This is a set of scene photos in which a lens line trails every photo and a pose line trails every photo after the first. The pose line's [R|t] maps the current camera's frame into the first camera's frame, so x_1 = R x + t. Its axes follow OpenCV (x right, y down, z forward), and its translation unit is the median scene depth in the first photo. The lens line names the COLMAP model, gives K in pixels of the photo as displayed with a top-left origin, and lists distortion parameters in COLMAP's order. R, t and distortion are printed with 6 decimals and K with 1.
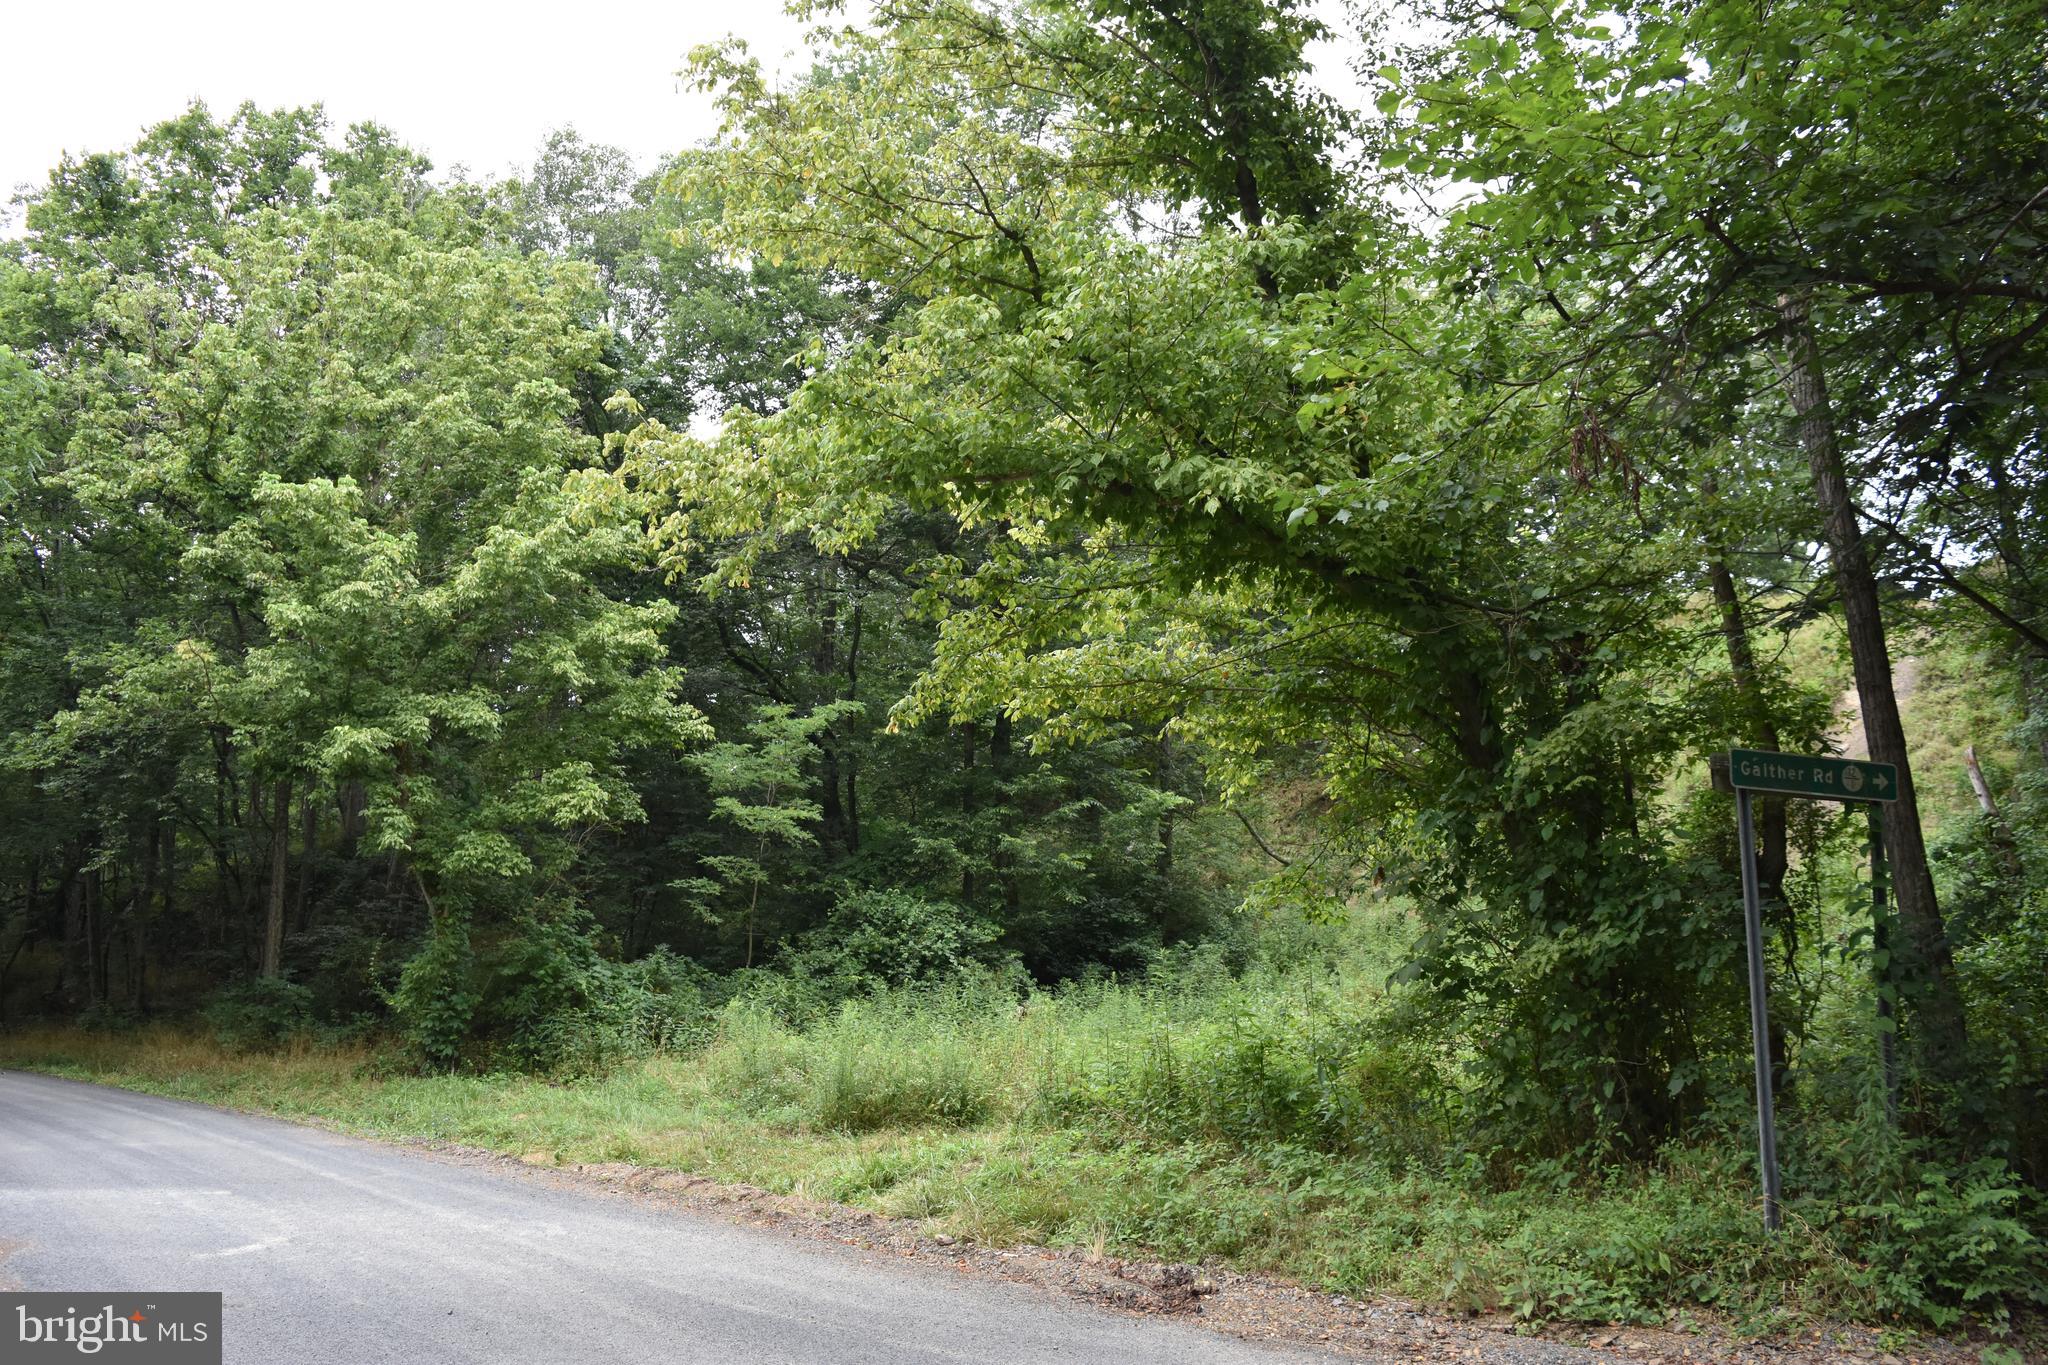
lens RADIAL K [[1601.8, 0, 1021.6], [0, 1601.8, 679.8], [0, 0, 1]] dist [-0.099205, 0.026420]
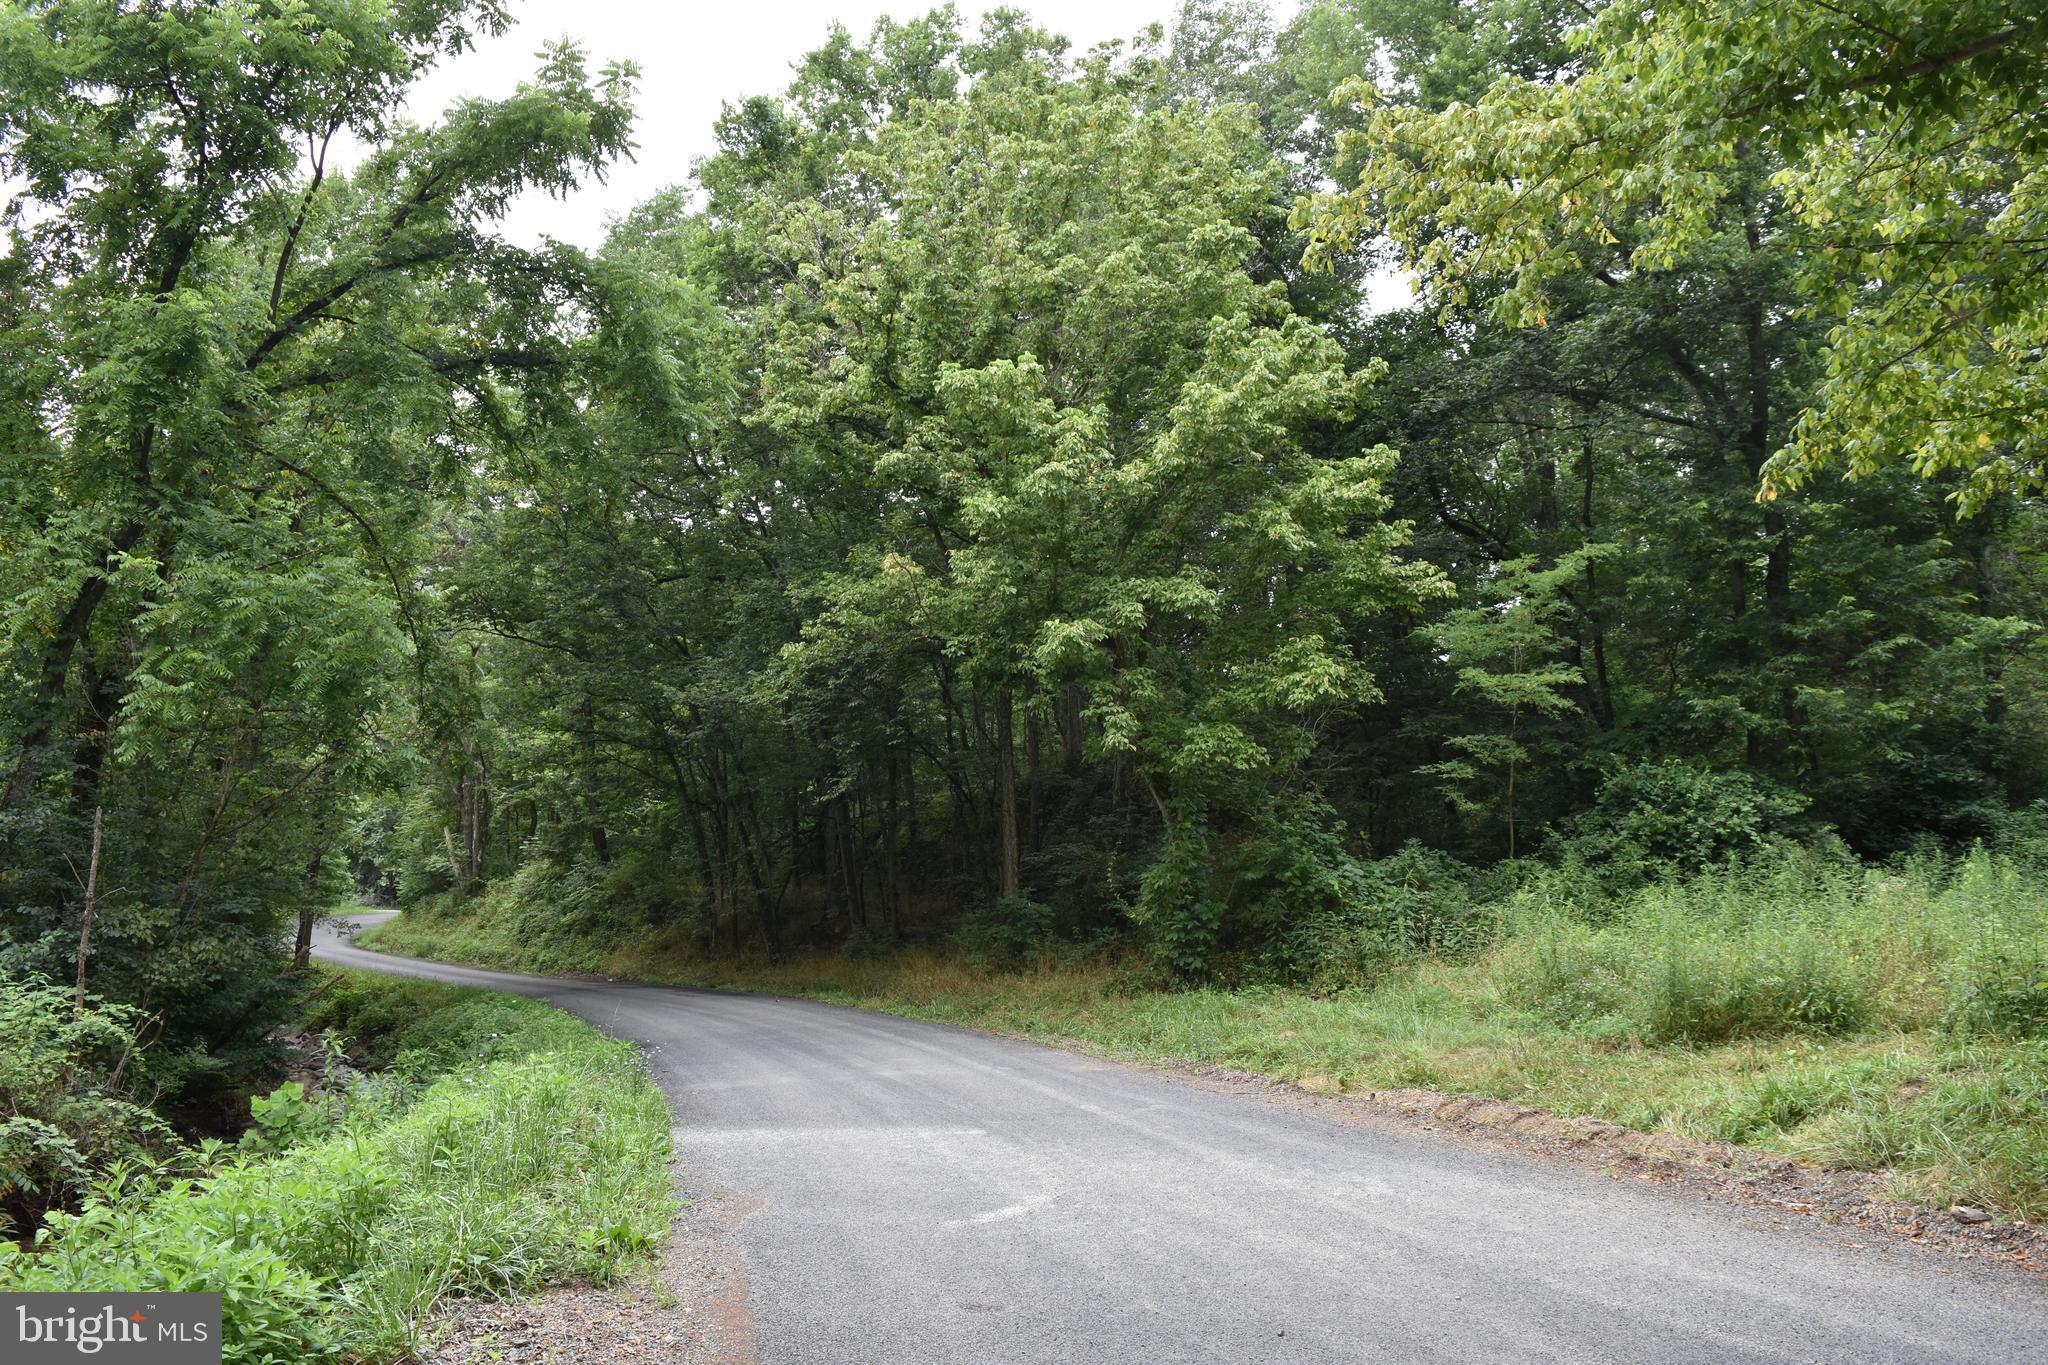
lens RADIAL K [[1601.8, 0, 1021.6], [0, 1601.8, 679.8], [0, 0, 1]] dist [-0.099205, 0.026420]
pose [[0.905321, -0.089723, -0.415143, -0.053341], [0.113053, 0.993076, 0.031912, 0.028367], [0.409405, -0.075823, 0.909196, 0.117081]]
